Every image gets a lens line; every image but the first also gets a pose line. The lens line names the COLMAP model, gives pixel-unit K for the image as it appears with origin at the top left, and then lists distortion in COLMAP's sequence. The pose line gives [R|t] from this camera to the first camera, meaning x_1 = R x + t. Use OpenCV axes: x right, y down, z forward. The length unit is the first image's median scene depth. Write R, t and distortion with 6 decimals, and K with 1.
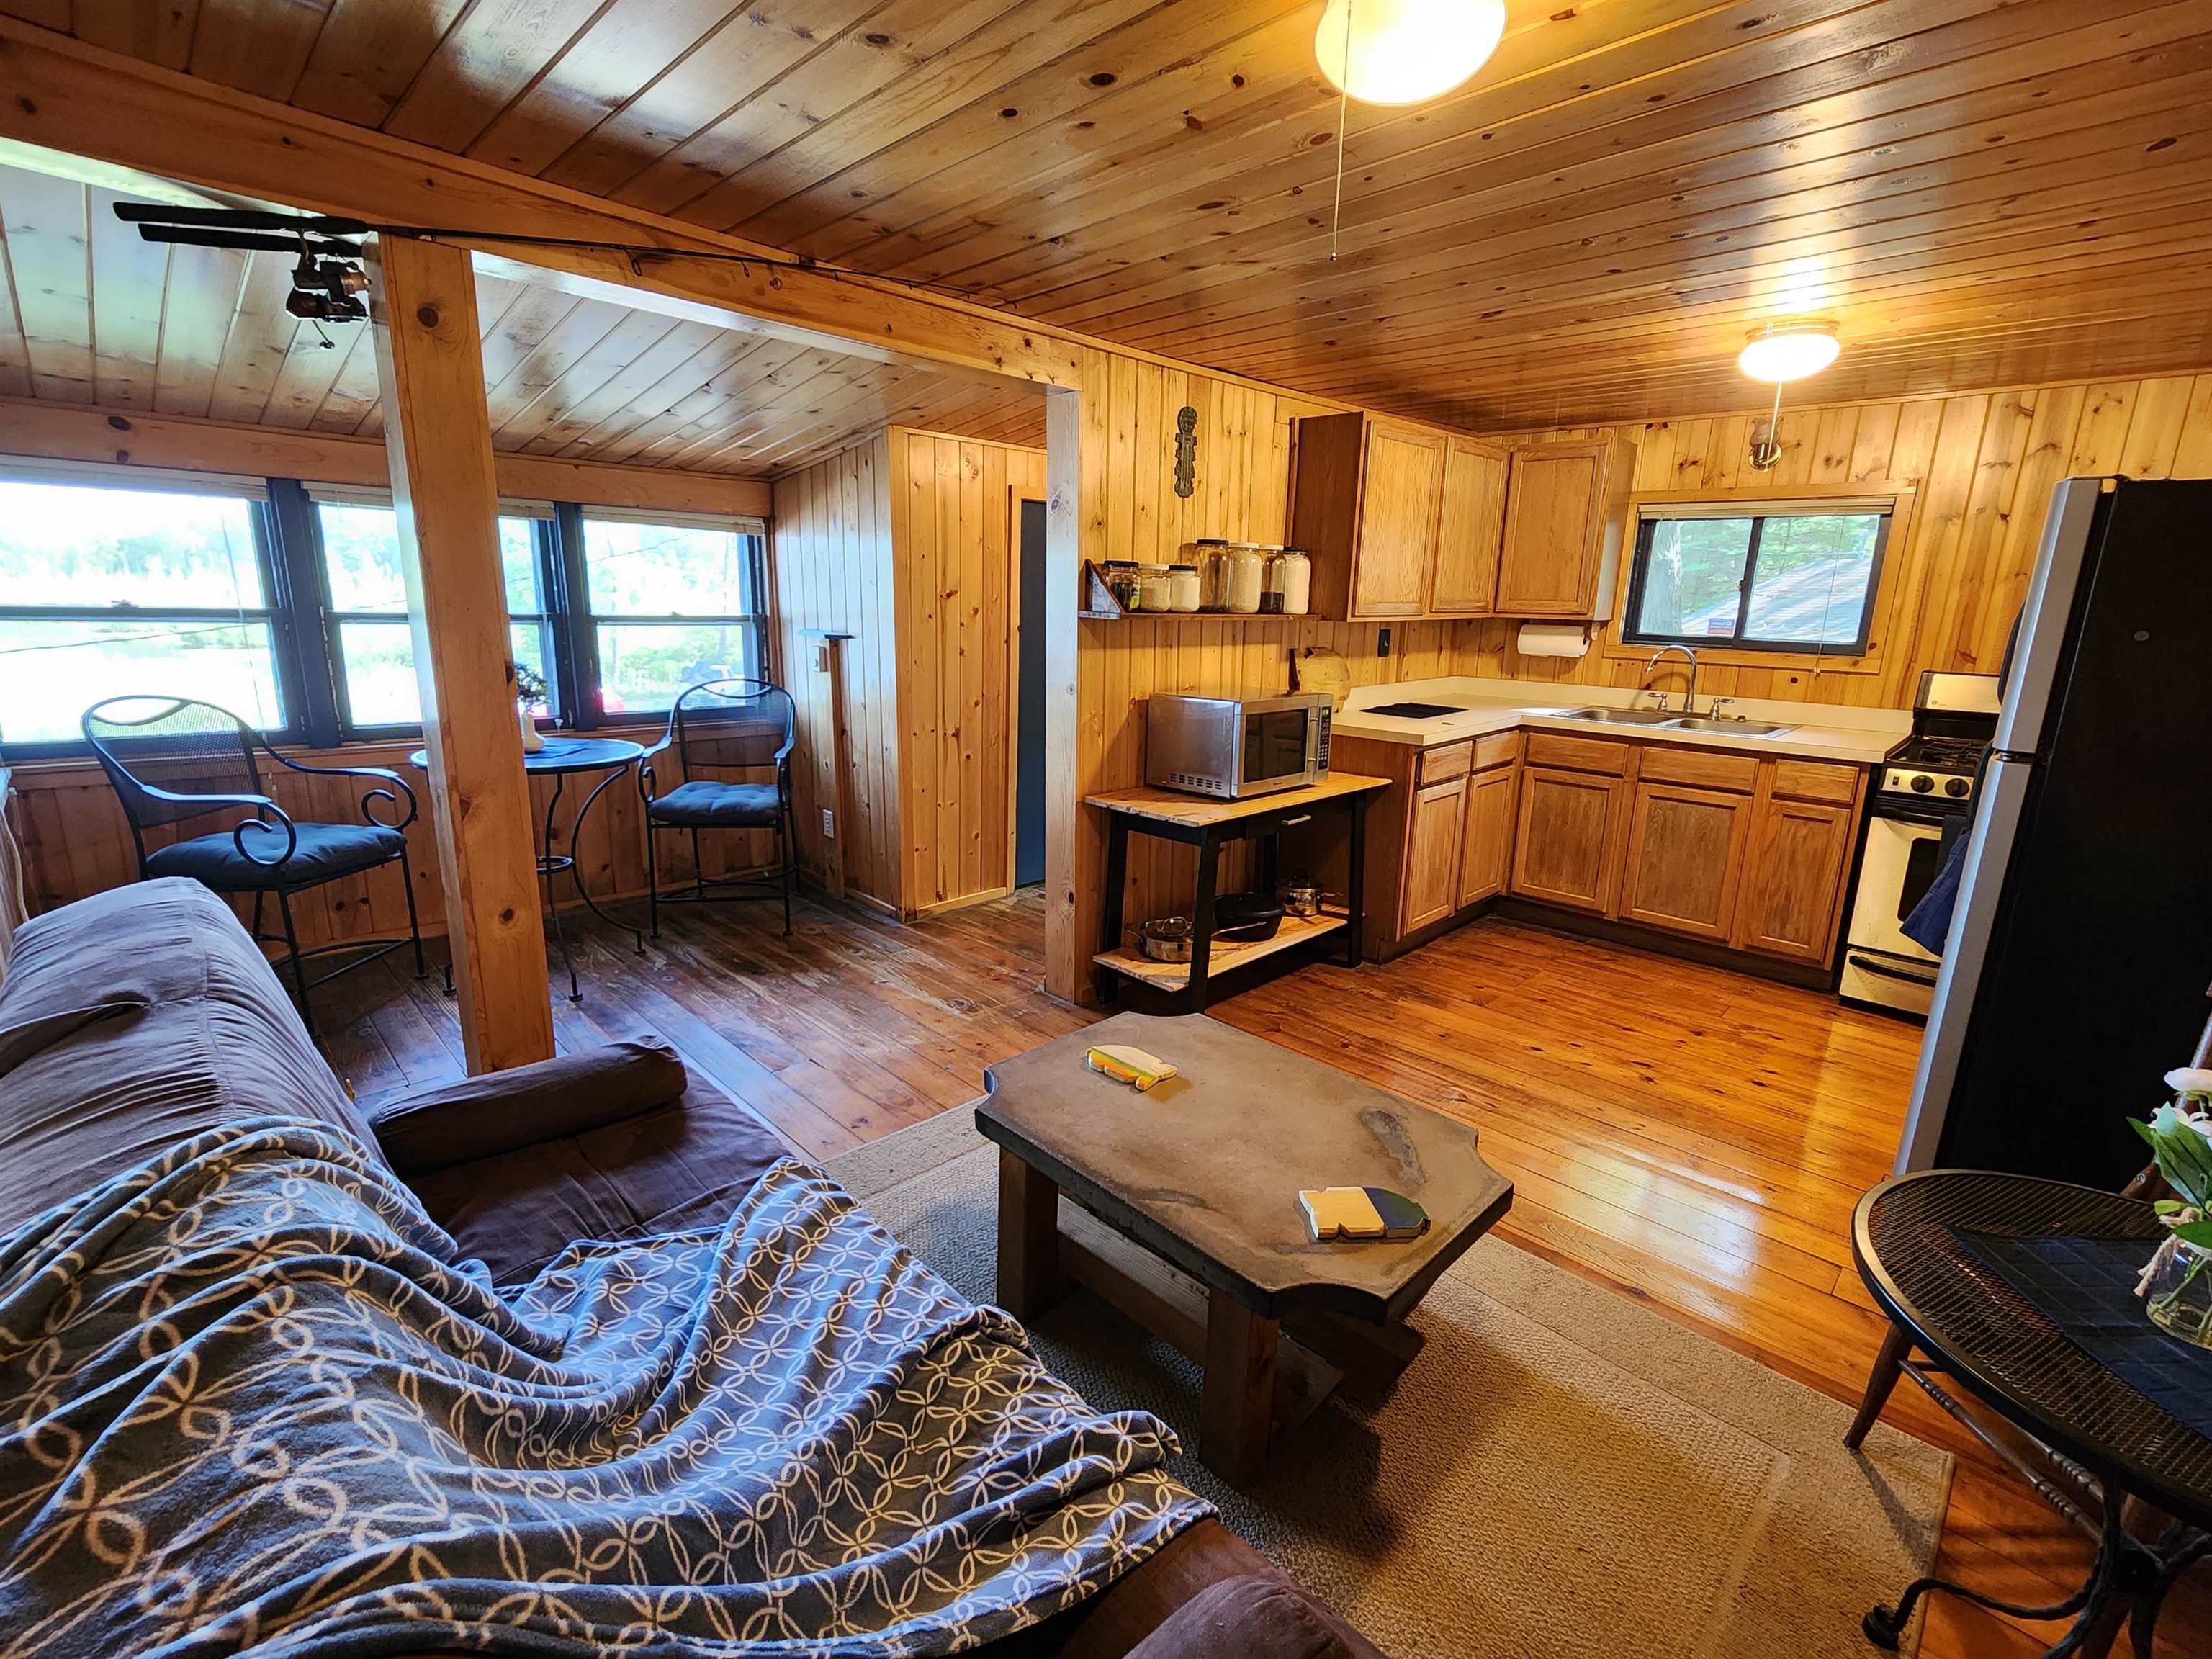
lens RADIAL K [[991.3, 0, 1100.3], [0, 991.3, 819.5], [0, 0, 1]] dist [-0.000387, 0.000618]
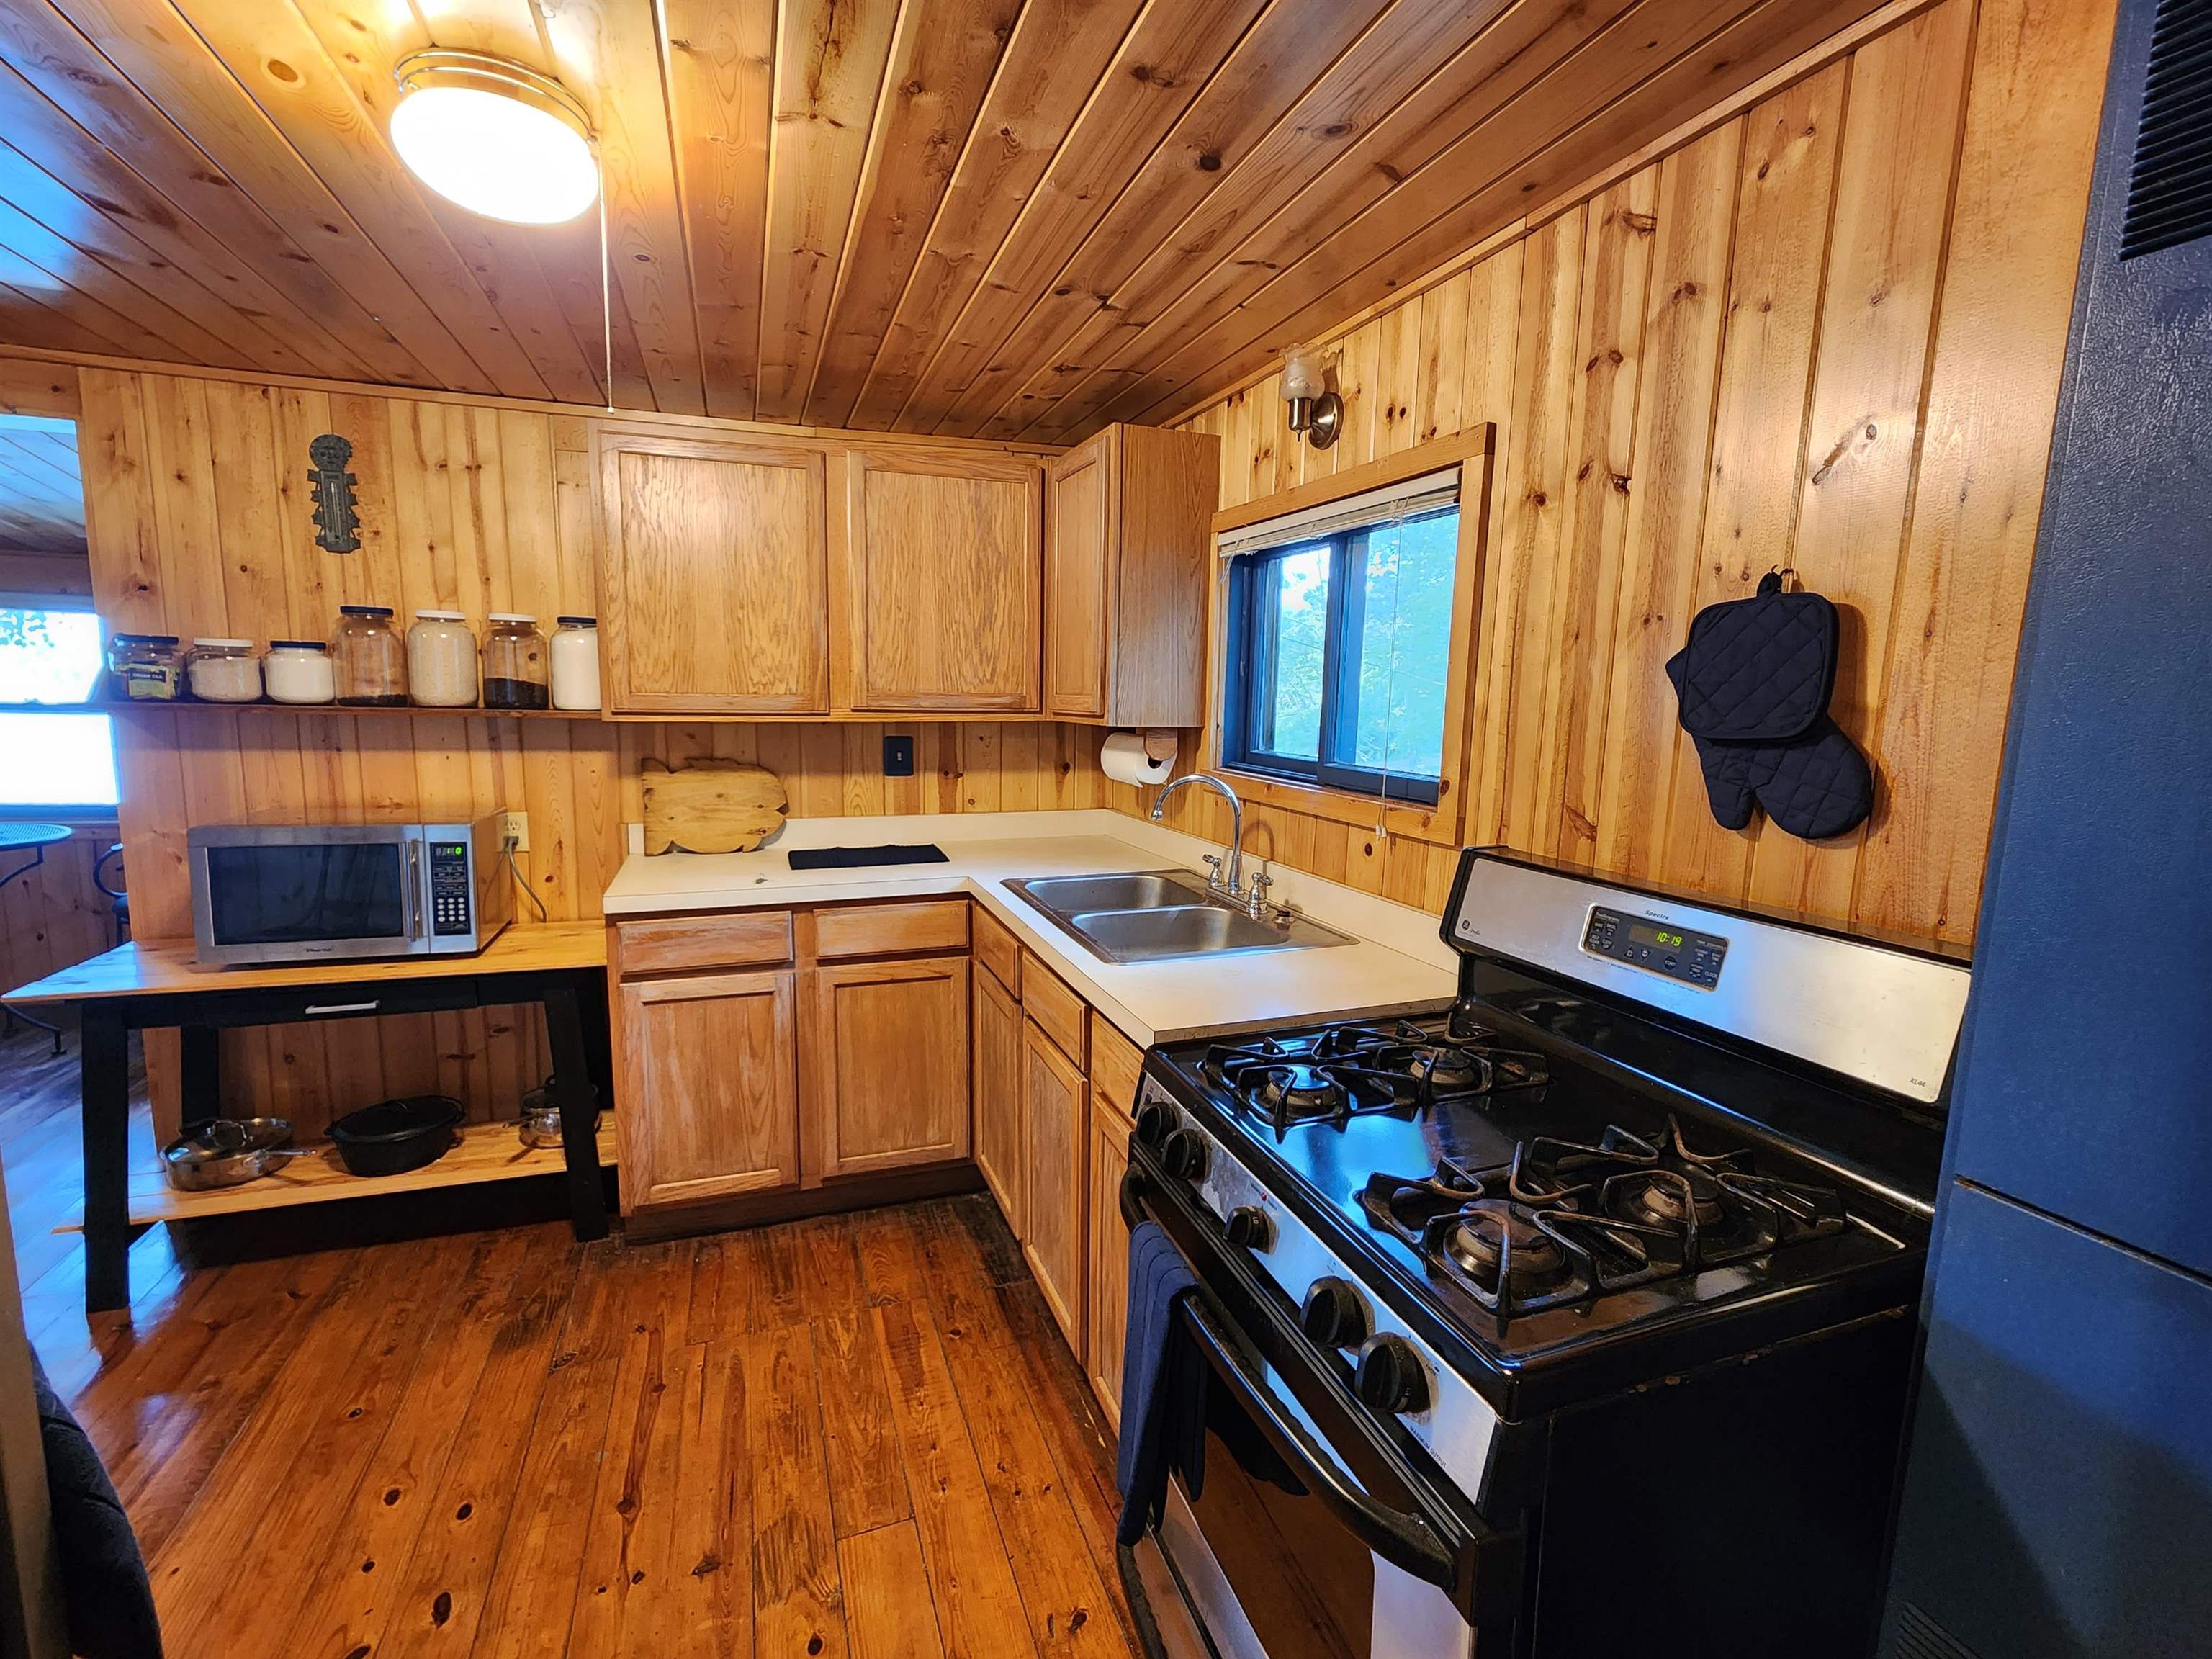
lens RADIAL K [[991.3, 0, 1096.2], [0, 991.3, 819.0], [0, 0, 1]] dist [-0.000387, 0.000618]
pose [[0.904681, 0.053563, -0.422710, 0.869668], [-0.098626, 0.991449, -0.085449, -0.110328], [0.414519, 0.118995, 0.902227, 0.545714]]
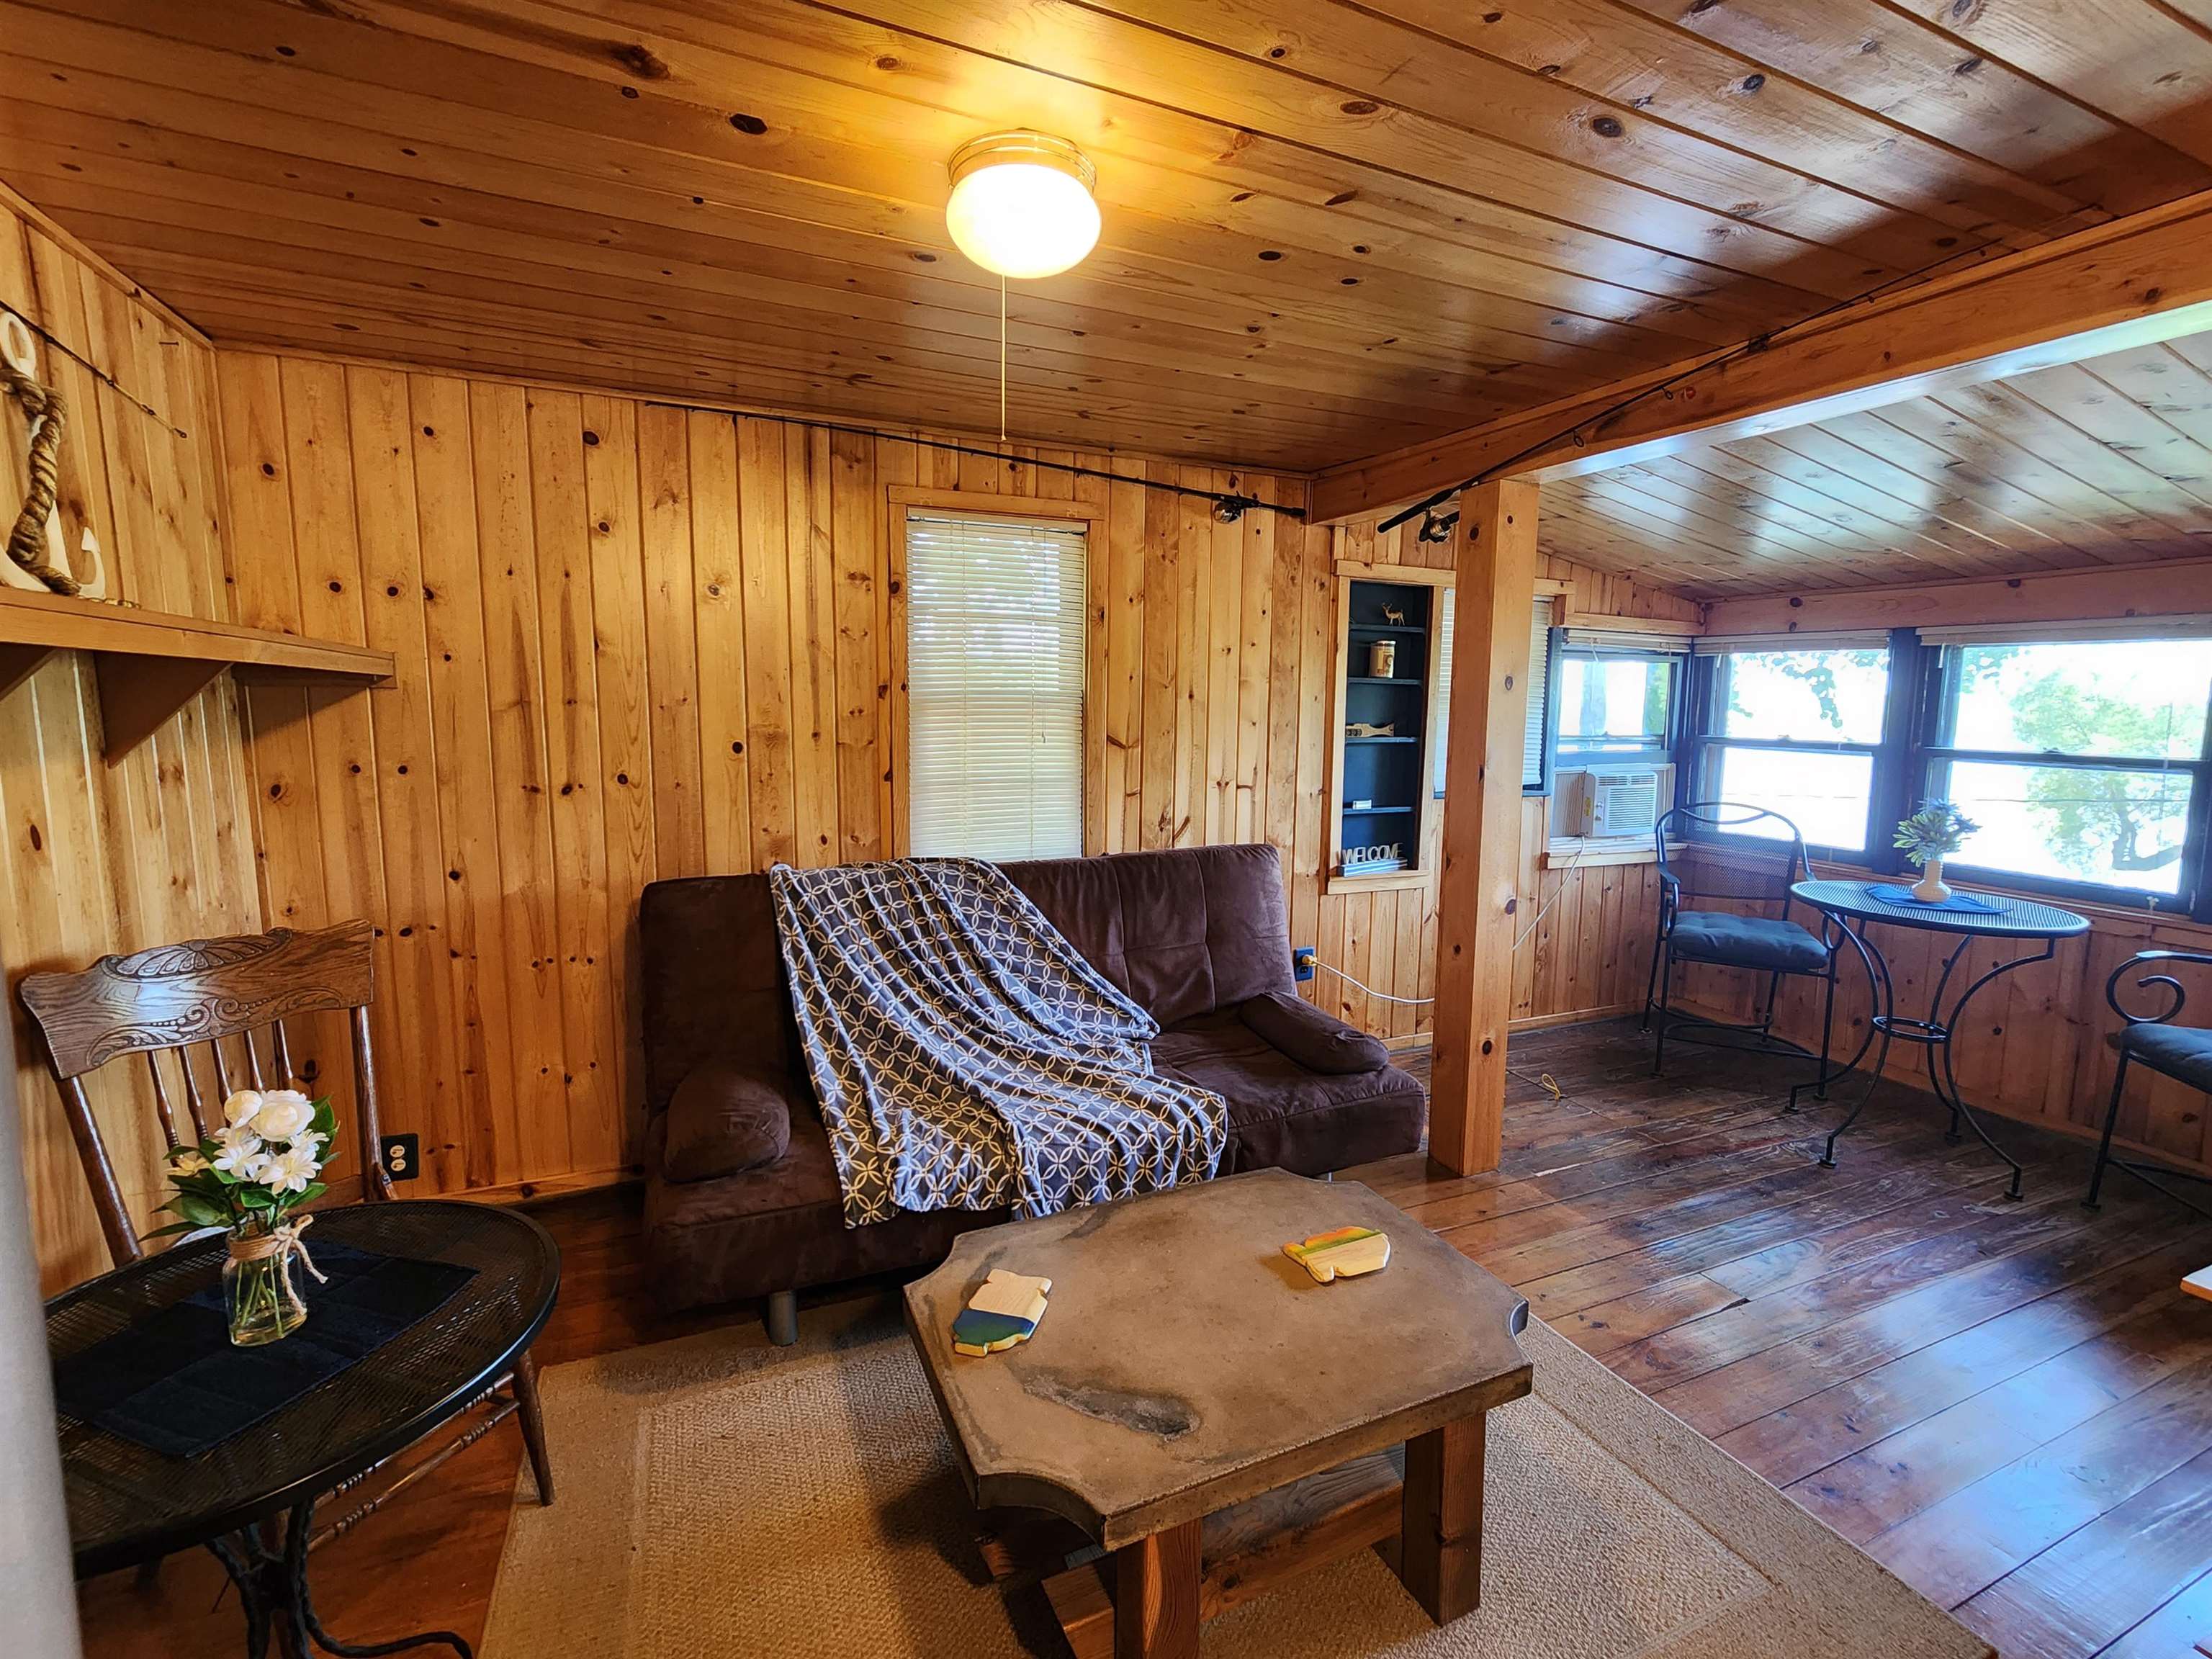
lens RADIAL K [[991.3, 0, 1103.7], [0, 991.3, 824.8], [0, 0, 1]] dist [-0.000387, 0.000618]
pose [[-0.356716, 0.082892, -0.930528, 0.481188], [-0.230897, 0.957331, 0.173794, -0.111340], [0.905229, 0.276851, -0.322356, 0.559287]]
